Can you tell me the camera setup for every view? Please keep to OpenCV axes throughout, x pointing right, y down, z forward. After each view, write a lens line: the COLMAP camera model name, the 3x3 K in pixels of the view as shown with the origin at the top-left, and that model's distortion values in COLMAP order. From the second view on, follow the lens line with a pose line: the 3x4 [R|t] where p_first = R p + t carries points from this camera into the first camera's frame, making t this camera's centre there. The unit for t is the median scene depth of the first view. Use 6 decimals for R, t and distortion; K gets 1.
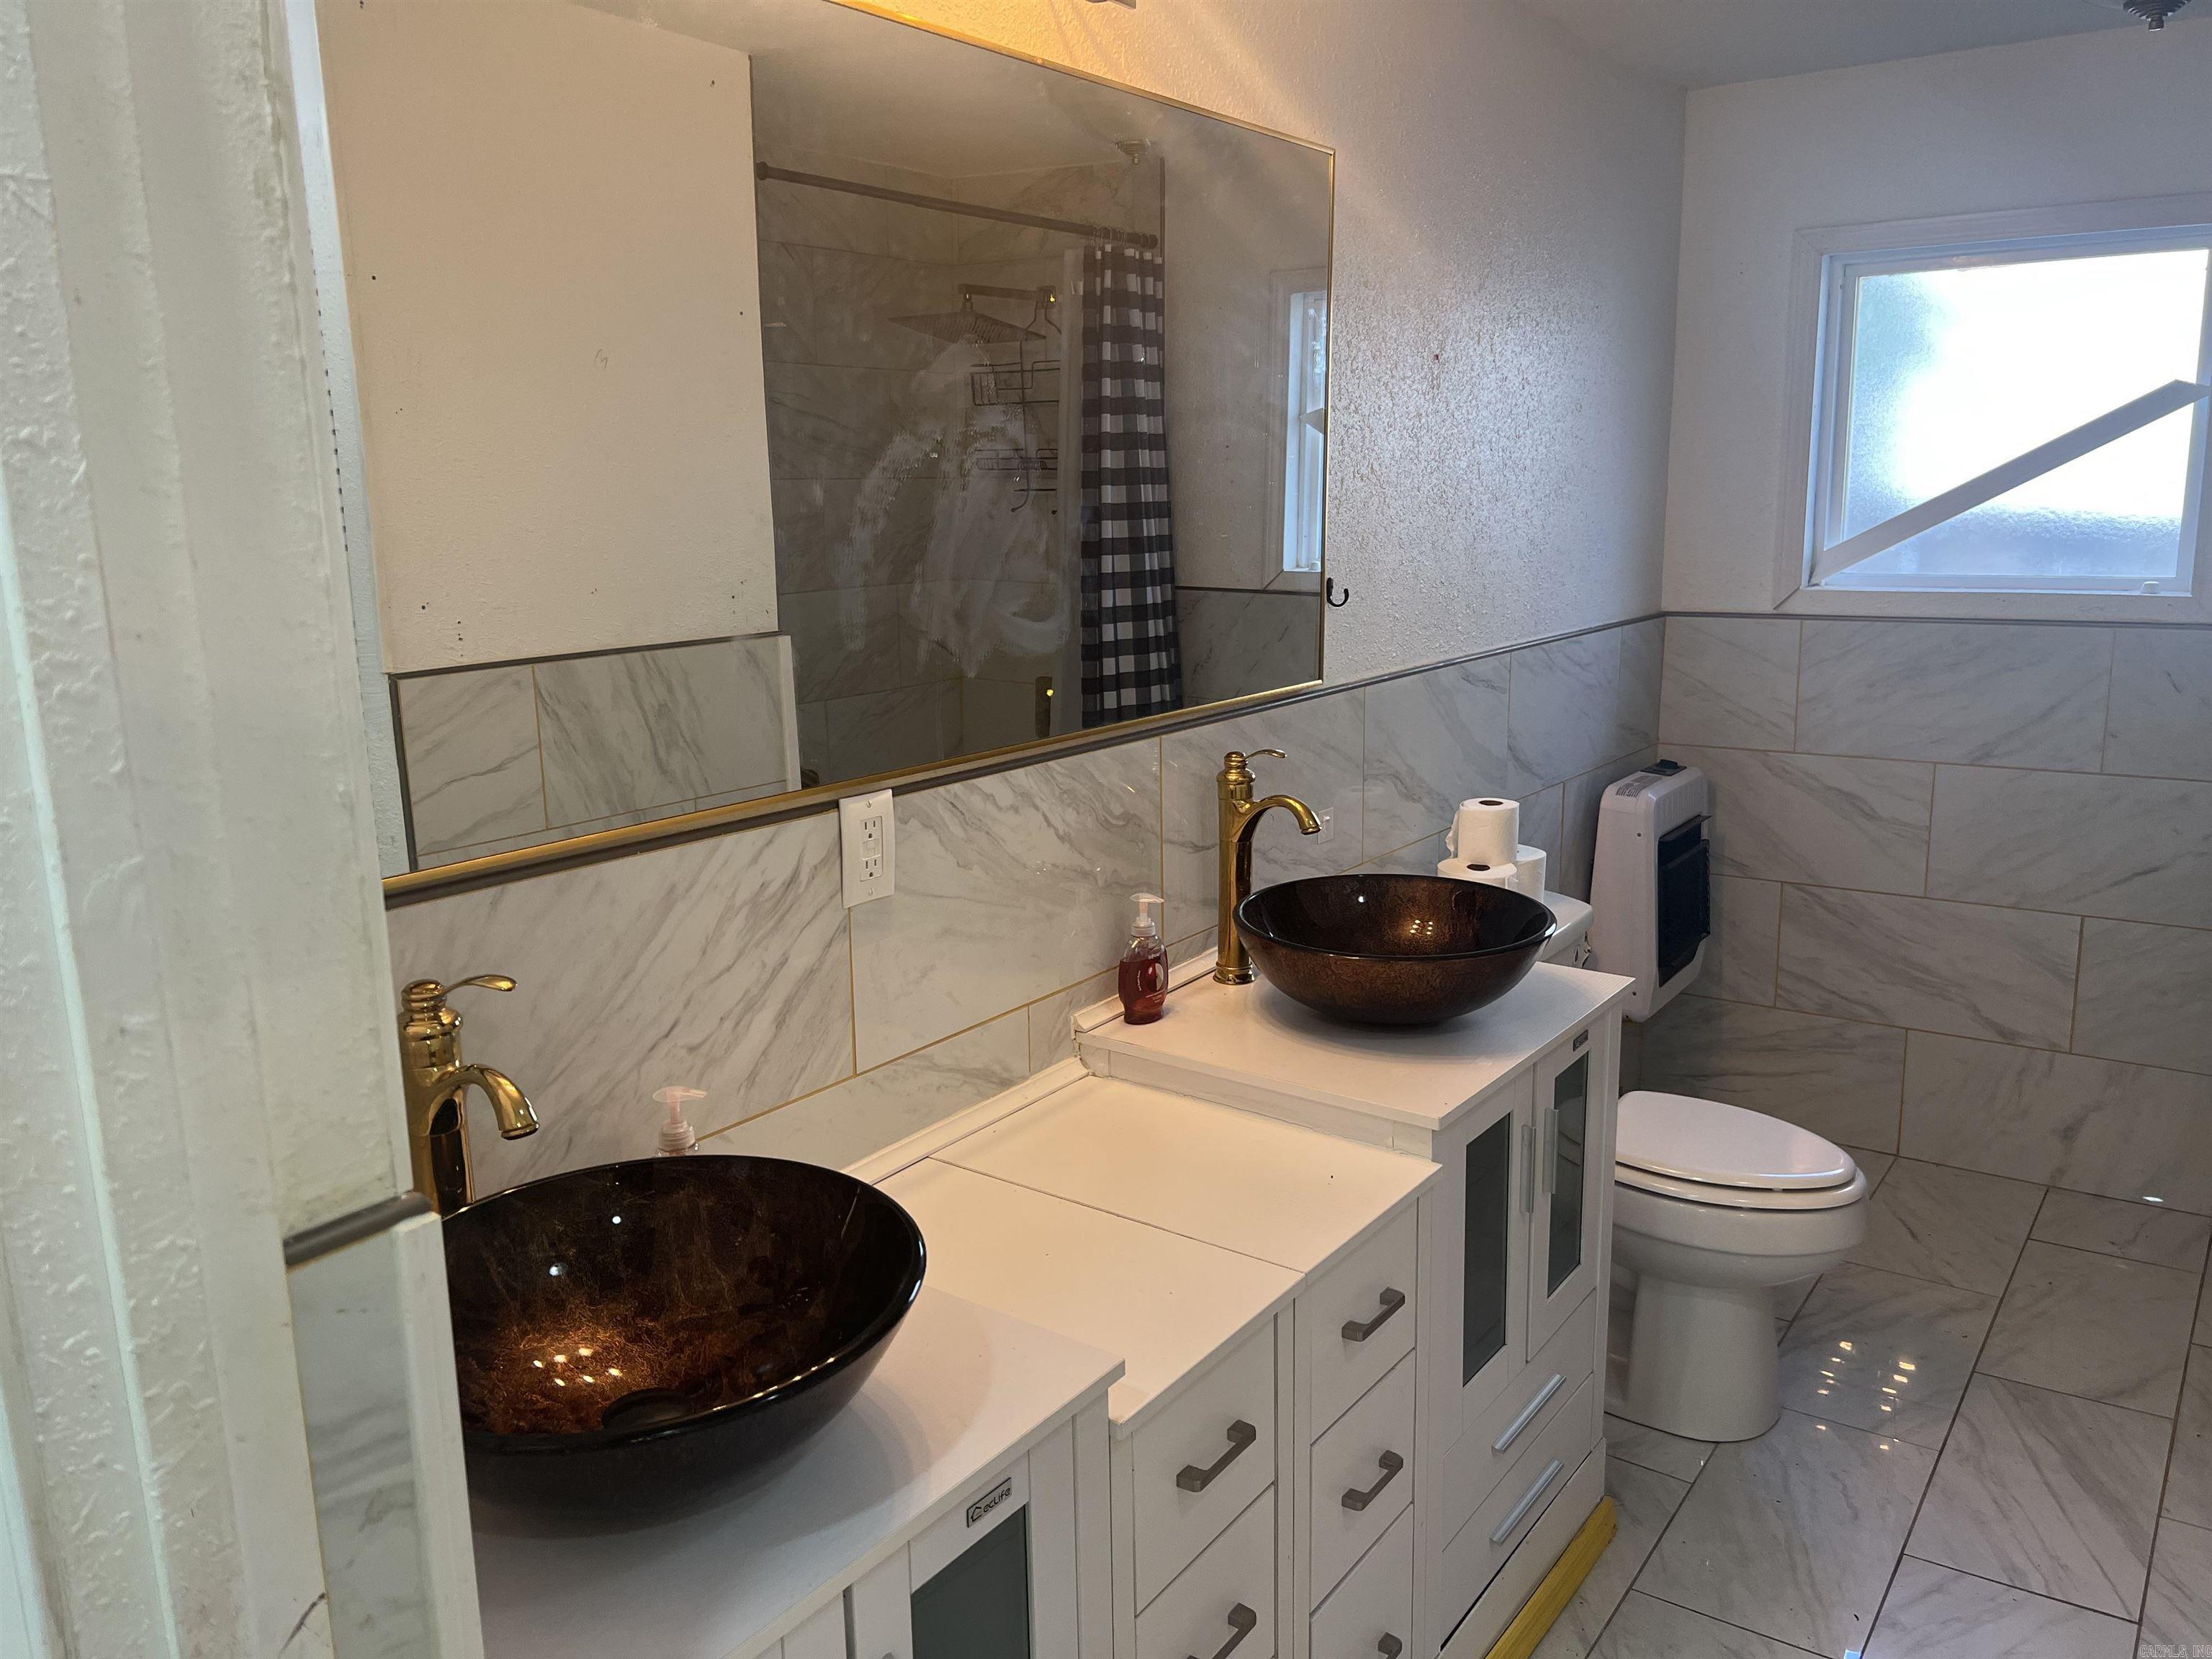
lens RADIAL K [[1665.8, 0, 1100.8], [0, 1665.8, 819.8], [0, 0, 1]] dist [0.059914, -0.084731]
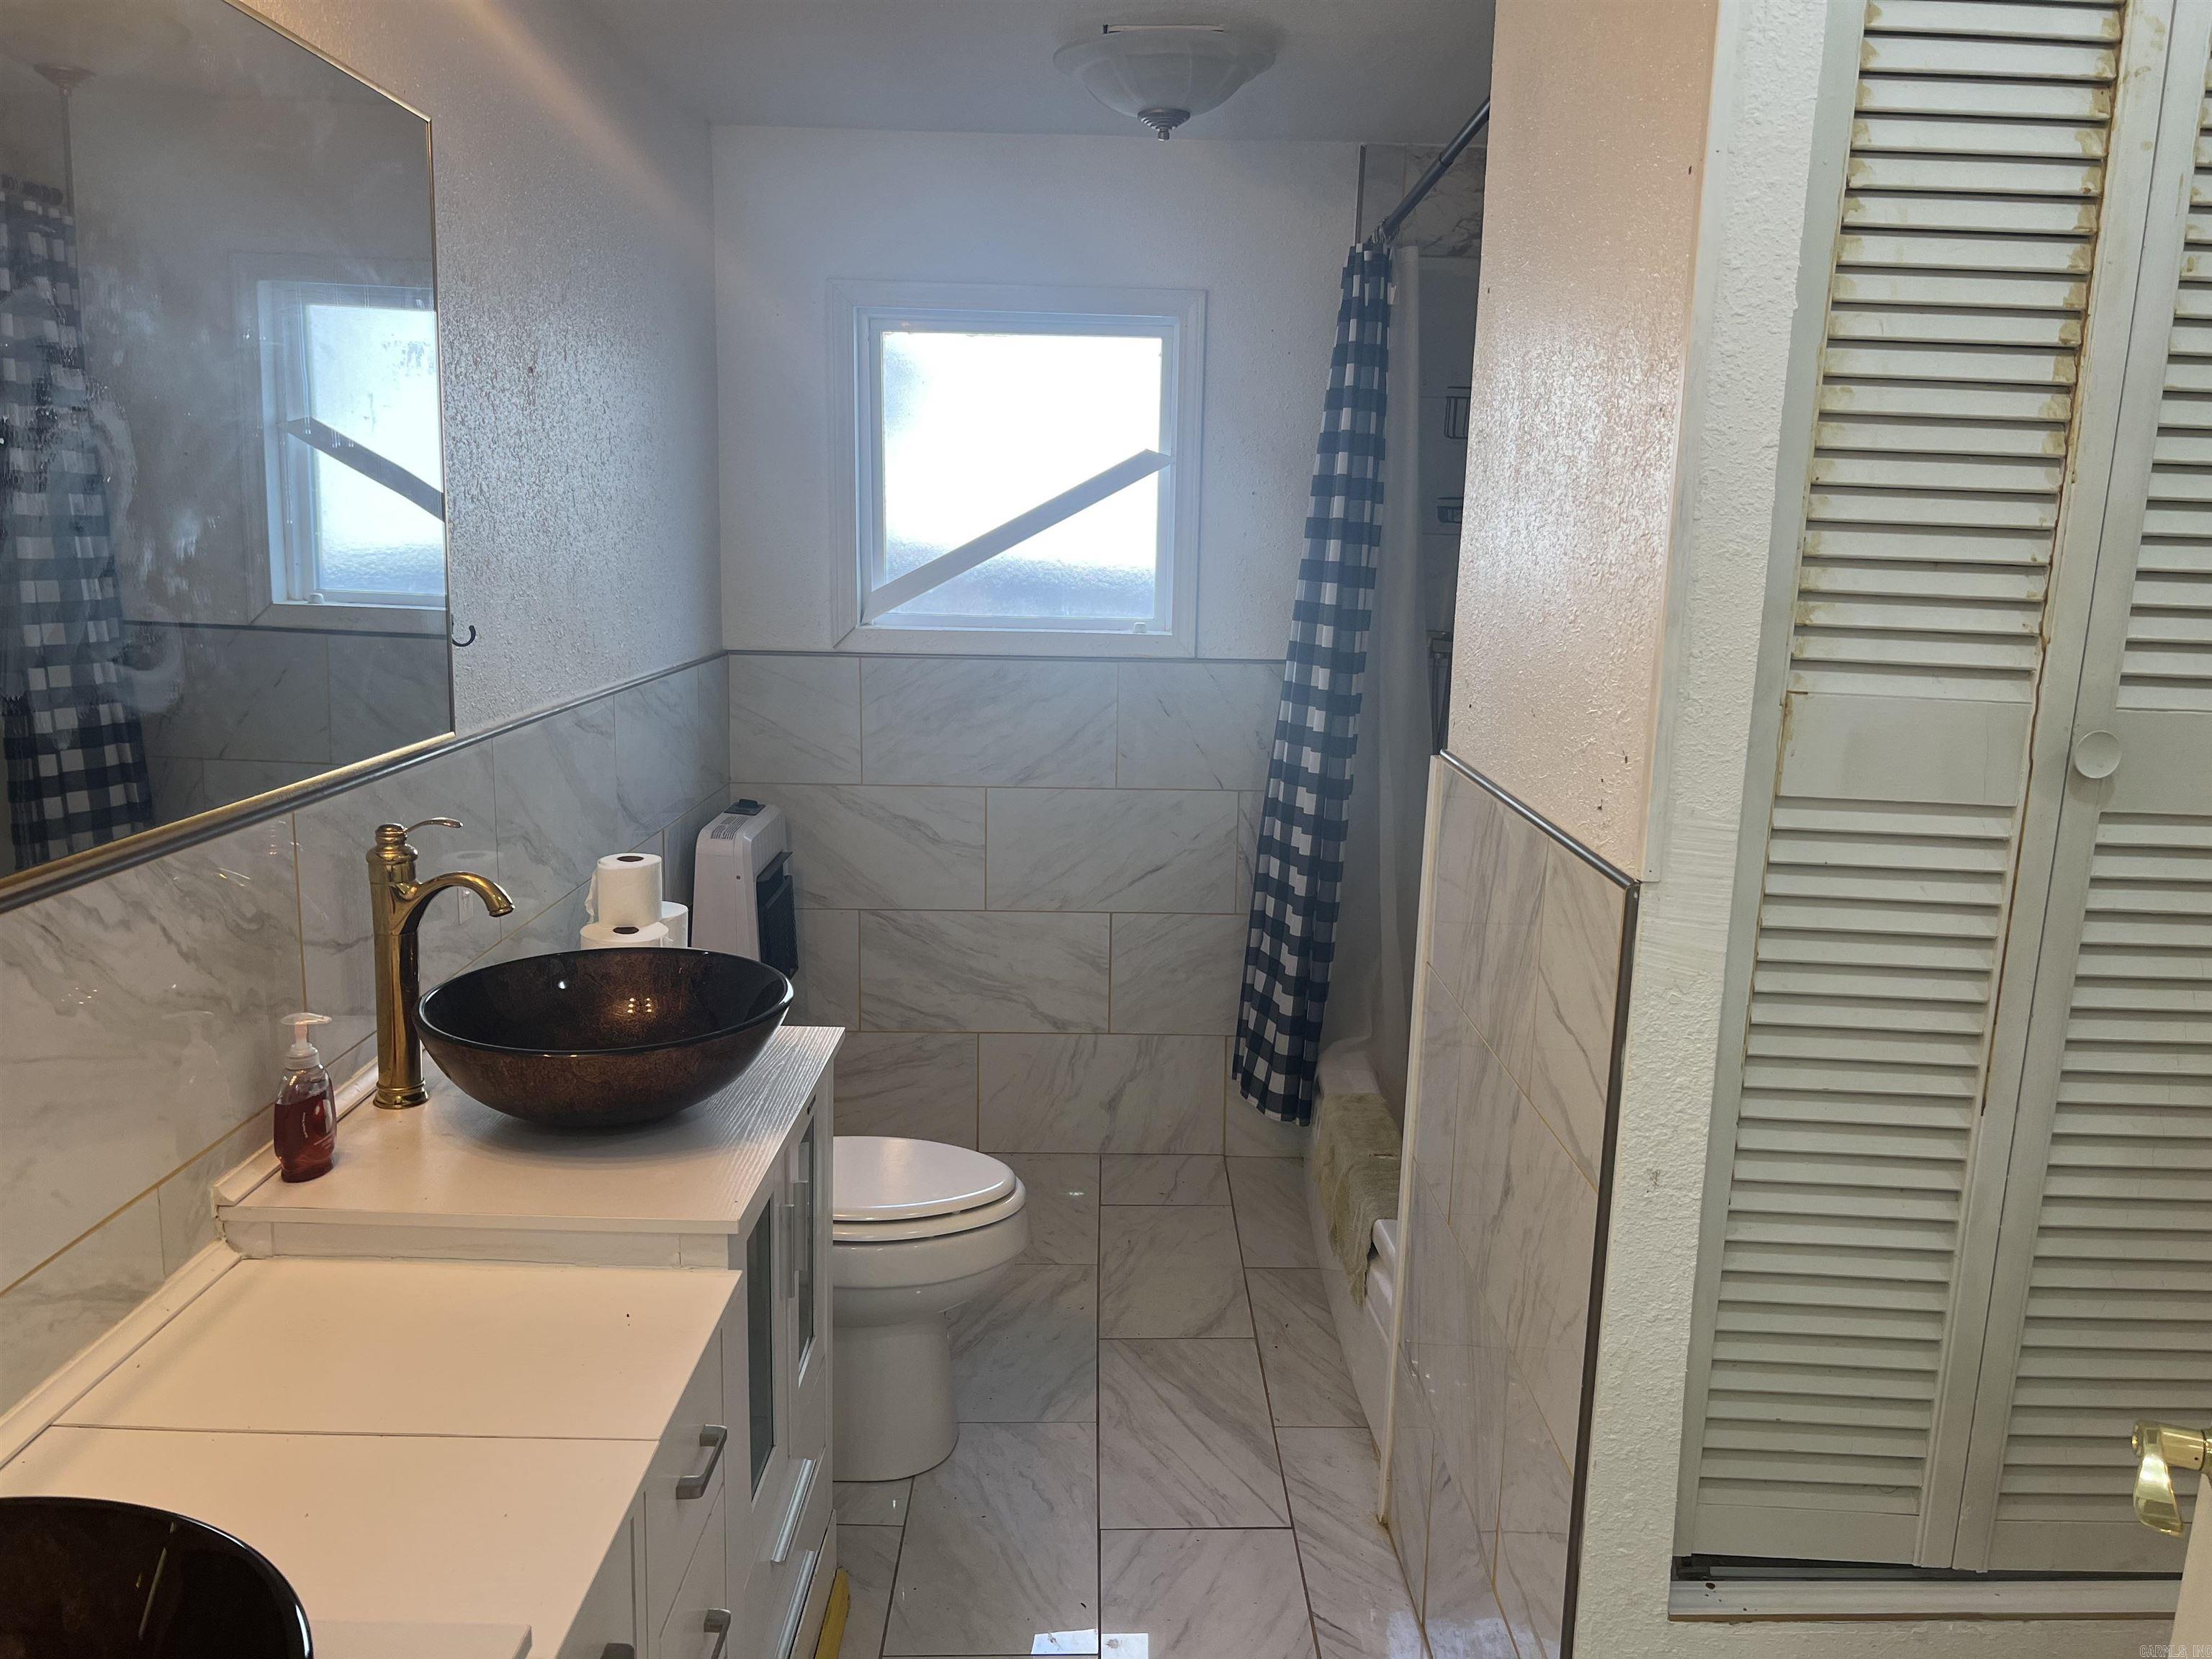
lens RADIAL K [[1665.8, 0, 1114.2], [0, 1665.8, 815.0], [0, 0, 1]] dist [0.059914, -0.084731]
pose [[0.800827, -0.067484, 0.595081, -0.102444], [0.081609, 0.996659, 0.003199, -0.015564], [-0.593309, 0.046002, 0.803659, 0.102307]]
